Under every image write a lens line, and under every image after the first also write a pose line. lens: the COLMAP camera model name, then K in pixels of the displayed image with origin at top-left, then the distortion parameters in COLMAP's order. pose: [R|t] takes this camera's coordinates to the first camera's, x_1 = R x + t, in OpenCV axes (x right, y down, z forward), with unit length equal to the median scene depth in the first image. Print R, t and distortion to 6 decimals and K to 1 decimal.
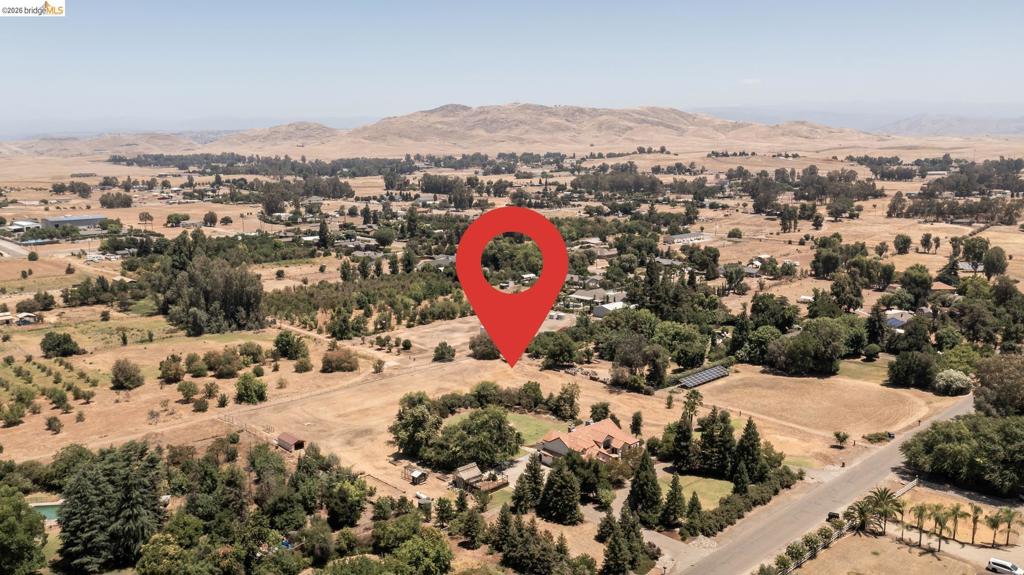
lens RADIAL K [[820.9, 0, 512.0], [0, 820.9, 287.5], [0, 0, 1]] dist [-0.007420, 0.002936]
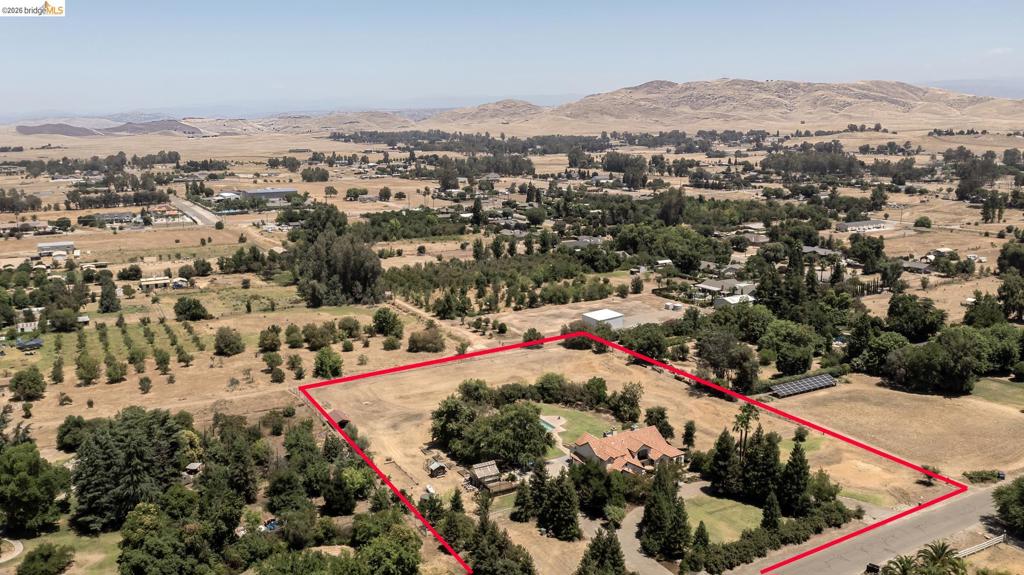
lens RADIAL K [[815.8, 0, 512.0], [0, 815.8, 287.5], [0, 0, 1]] dist [-0.015266, -0.001642]
pose [[0.967465, 0.048186, -0.248372, 0.108652], [-0.041105, 0.998589, 0.033622, -0.010973], [0.249642, -0.022319, 0.968081, 0.050247]]
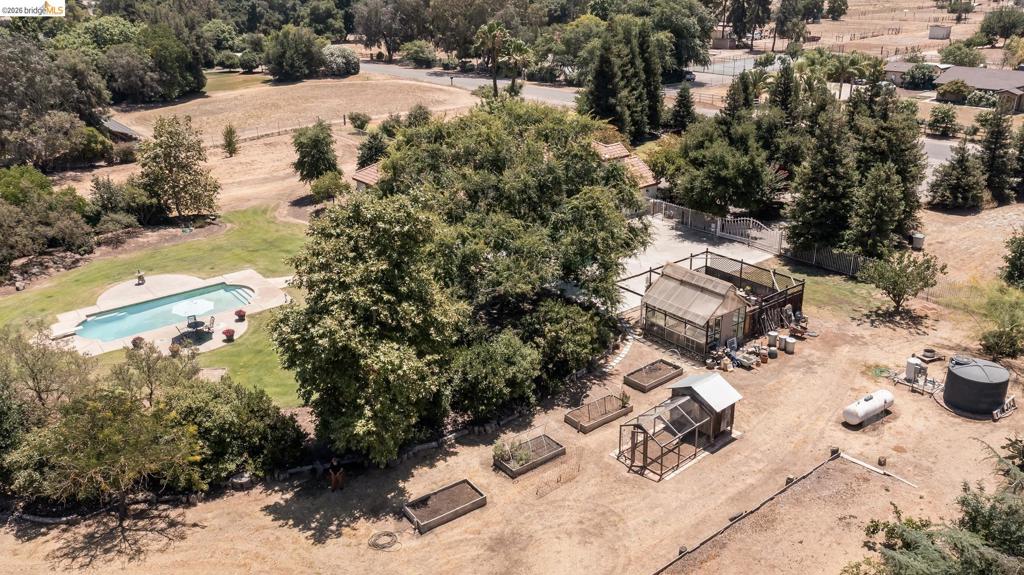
lens RADIAL K [[815.8, 0, 512.0], [0, 815.8, 287.5], [0, 0, 1]] dist [-0.015266, -0.001642]
pose [[0.098425, -0.358438, 0.928351, -0.166064], [0.192635, 0.922098, 0.335600, 0.063346], [-0.976322, 0.145802, 0.159805, 0.543467]]
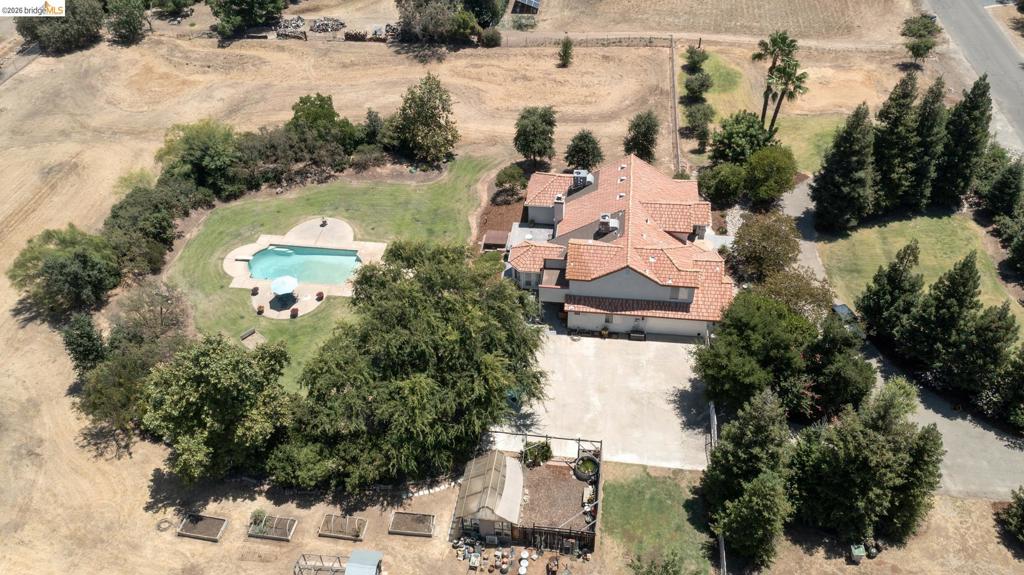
lens RADIAL K [[815.8, 0, 512.0], [0, 815.8, 287.5], [0, 0, 1]] dist [-0.015266, -0.001642]
pose [[0.781668, -0.408299, 0.471473, -0.088333], [0.120604, 0.840618, 0.528030, -0.005347], [-0.611923, -0.355883, 0.706327, 0.426995]]
